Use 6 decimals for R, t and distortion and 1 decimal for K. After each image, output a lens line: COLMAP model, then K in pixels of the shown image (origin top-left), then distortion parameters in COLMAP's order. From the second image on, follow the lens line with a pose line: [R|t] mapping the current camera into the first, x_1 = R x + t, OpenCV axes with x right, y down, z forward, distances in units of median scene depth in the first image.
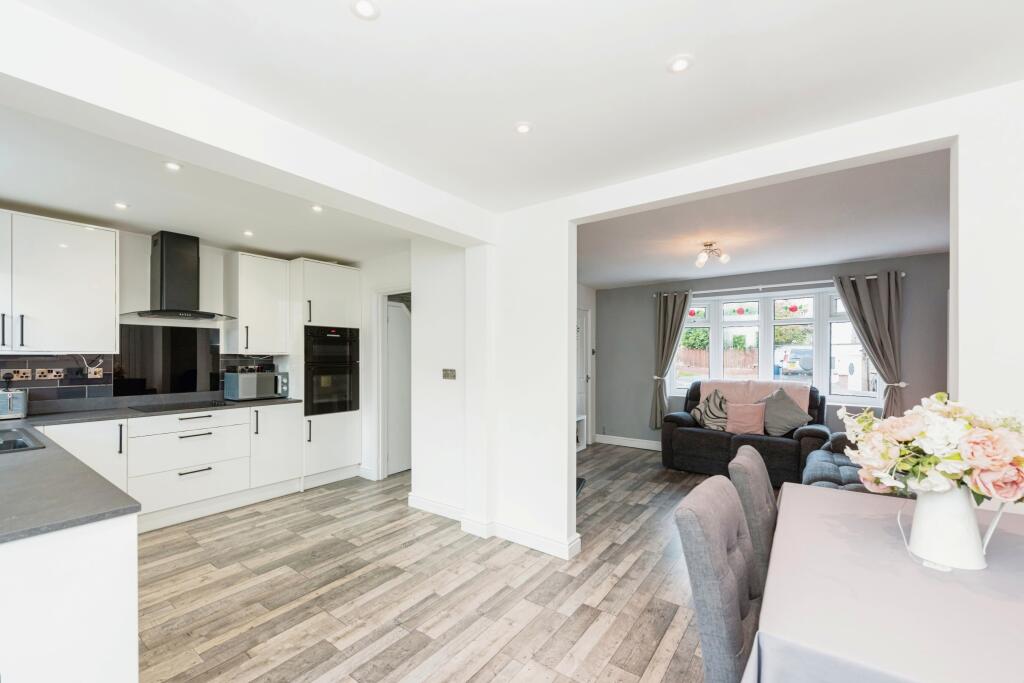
lens RADIAL K [[417.5, 0, 511.2], [0, 417.5, 356.4], [0, 0, 1]] dist [-0.000243, -0.000101]
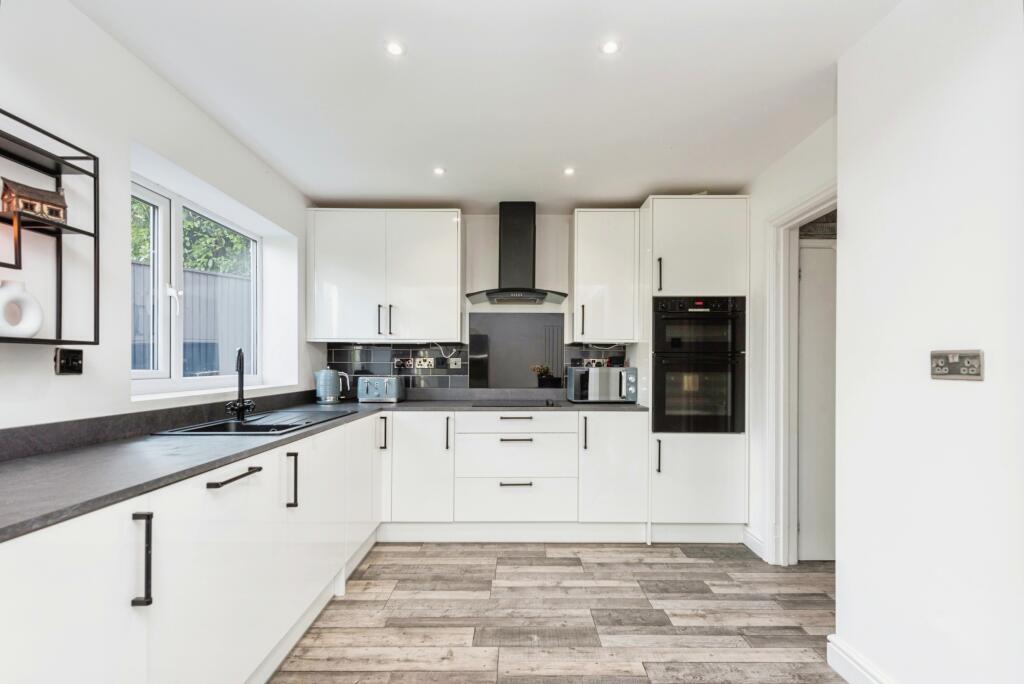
lens RADIAL K [[439.7, 0, 512.7], [0, 439.7, 364.5], [0, 0, 1]] dist [0.000220, -0.000200]
pose [[0.585985, 0.001593, -0.810320, -0.059425], [-0.003103, 0.999995, -0.000278, 0.037199], [0.810316, 0.002677, 0.585987, 0.427380]]
